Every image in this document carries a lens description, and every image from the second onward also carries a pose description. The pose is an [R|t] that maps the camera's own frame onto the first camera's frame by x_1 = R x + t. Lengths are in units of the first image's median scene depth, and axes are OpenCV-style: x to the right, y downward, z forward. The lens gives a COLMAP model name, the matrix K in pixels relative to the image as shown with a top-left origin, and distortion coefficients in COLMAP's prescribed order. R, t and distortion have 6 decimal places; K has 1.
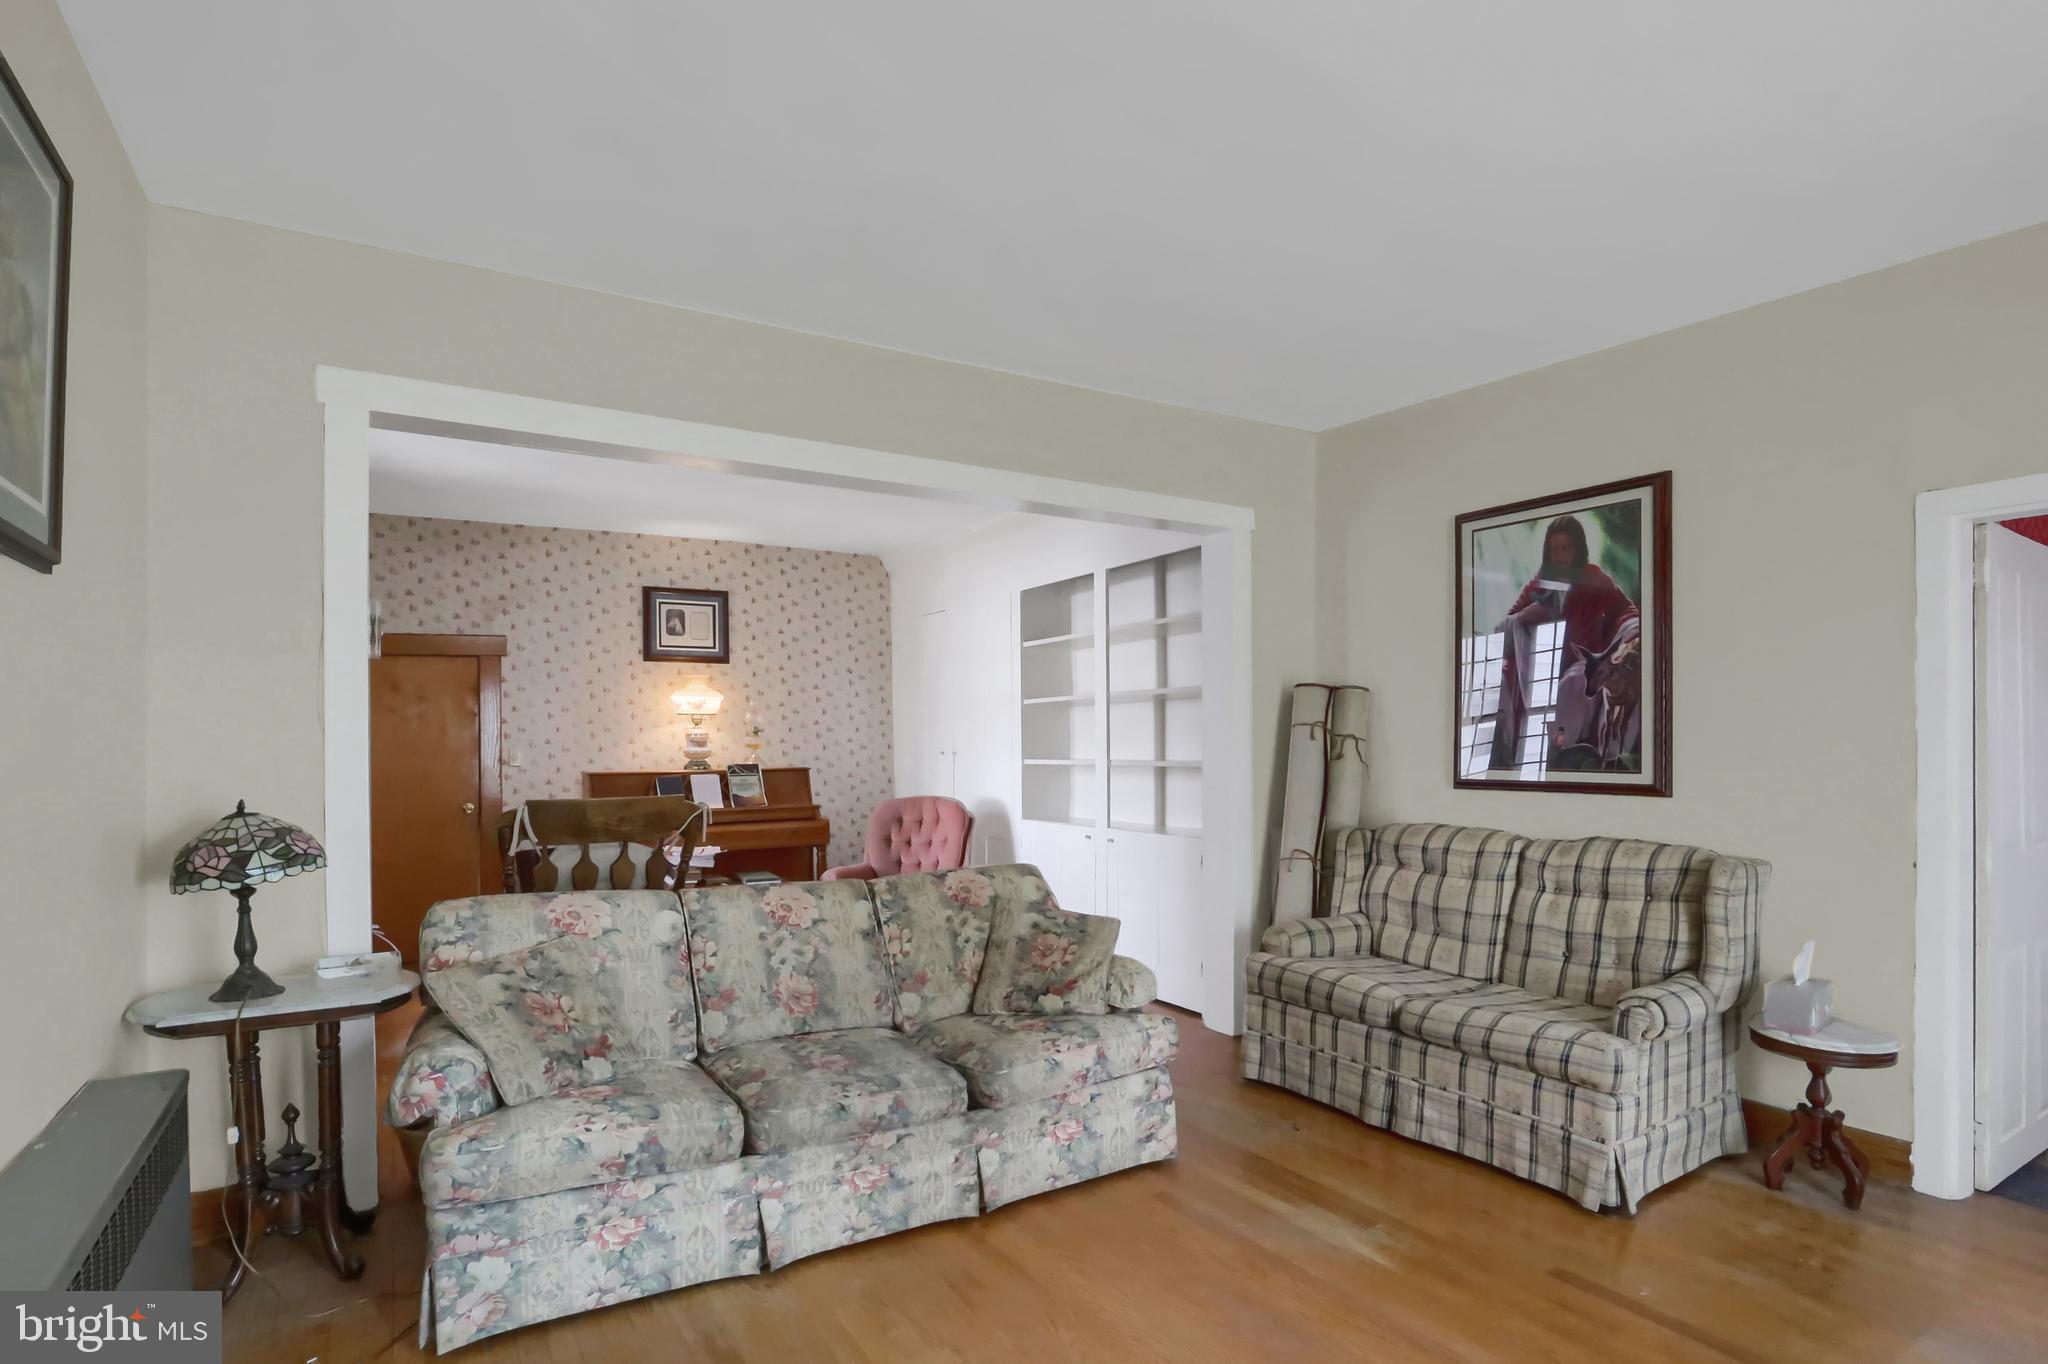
lens RADIAL K [[1026.6, 0, 1037.6], [0, 1026.6, 739.4], [0, 0, 1]] dist [-0.090304, 0.049874]
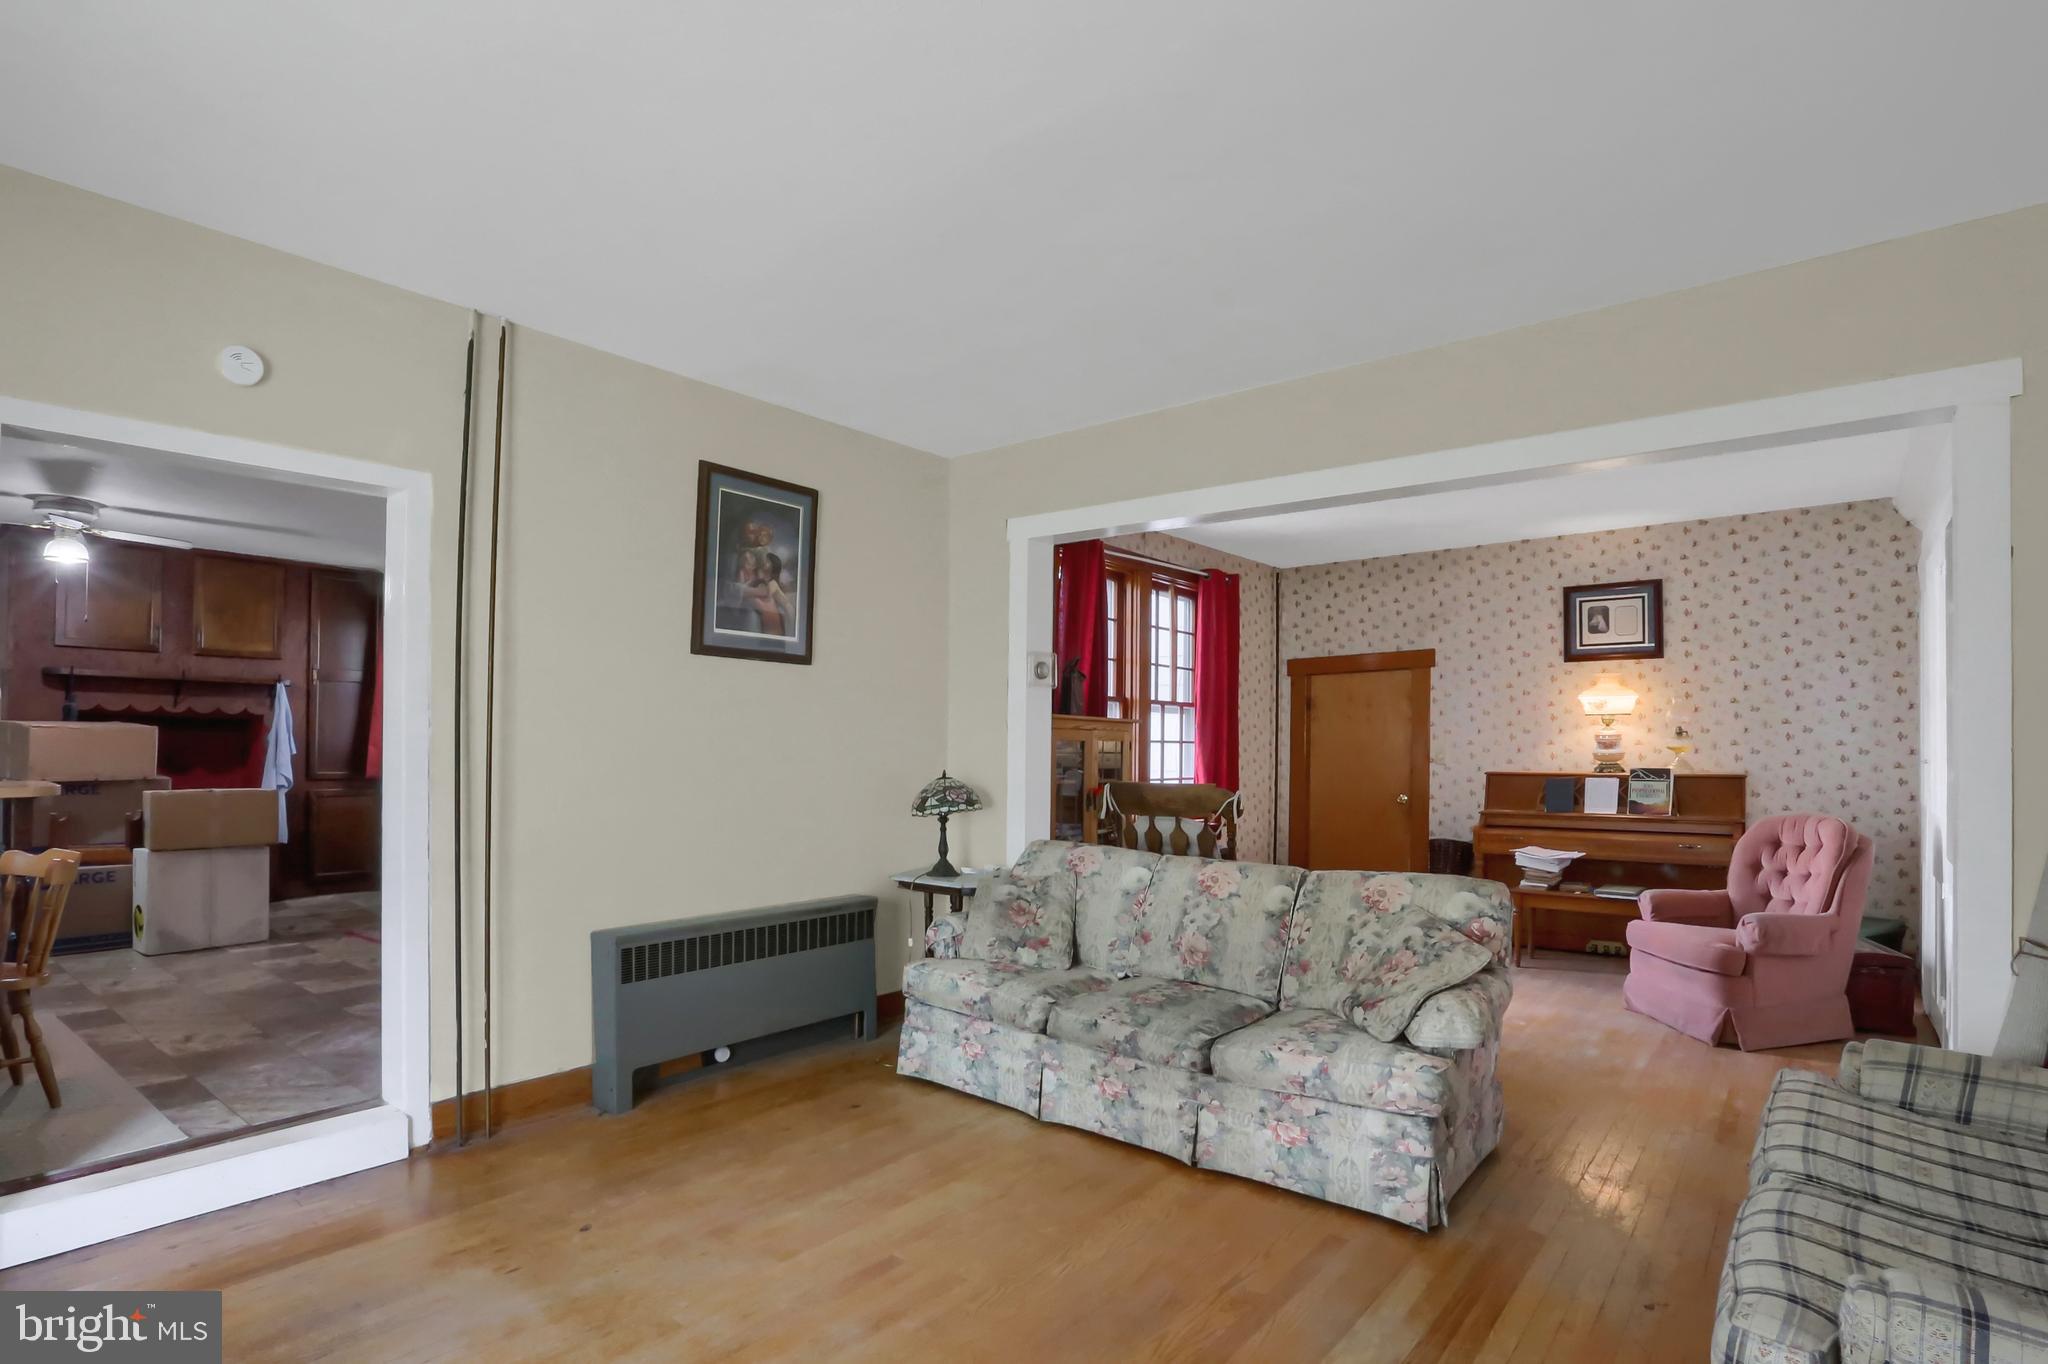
lens RADIAL K [[1026.6, 0, 1037.6], [0, 1026.6, 739.4], [0, 0, 1]] dist [-0.090304, 0.049874]
pose [[0.319392, 0.002853, -0.947618, 0.776110], [-0.005026, 0.999987, 0.001316, -0.000232], [0.947609, 0.004342, 0.319402, 0.392956]]
